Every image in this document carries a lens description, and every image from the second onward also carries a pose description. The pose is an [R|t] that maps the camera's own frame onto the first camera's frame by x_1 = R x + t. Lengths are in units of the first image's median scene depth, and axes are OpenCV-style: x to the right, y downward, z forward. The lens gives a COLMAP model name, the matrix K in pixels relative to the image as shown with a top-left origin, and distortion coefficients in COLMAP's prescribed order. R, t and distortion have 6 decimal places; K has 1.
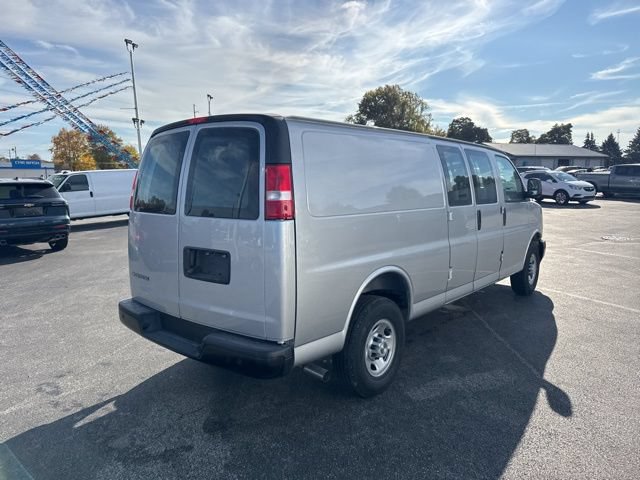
lens RADIAL K [[448.9, 0, 316.3], [0, 448.9, 242.3], [0, 0, 1]] dist [0.075296, -0.096029]
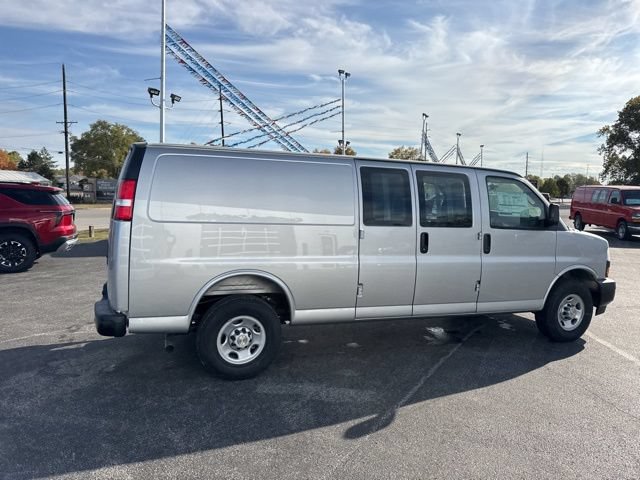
lens RADIAL K [[448.9, 0, 316.3], [0, 448.9, 242.3], [0, 0, 1]] dist [0.075296, -0.096029]
pose [[0.873317, 0.083996, -0.479855, 0.838080], [-0.101295, 0.994804, -0.010217, -0.023791], [0.476504, 0.057530, 0.877288, 0.061021]]
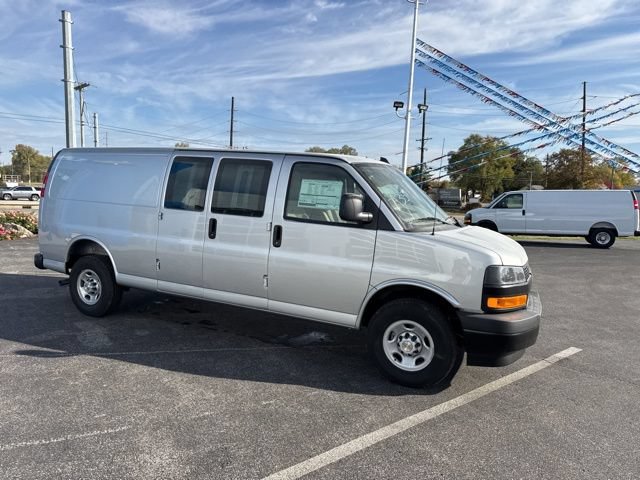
lens RADIAL K [[448.9, 0, 316.3], [0, 448.9, 242.3], [0, 0, 1]] dist [0.075296, -0.096029]
pose [[0.261373, 0.126545, -0.956907, 1.843188], [-0.176837, 0.980867, 0.081411, -0.189860], [0.948901, 0.147938, 0.278750, 1.277983]]
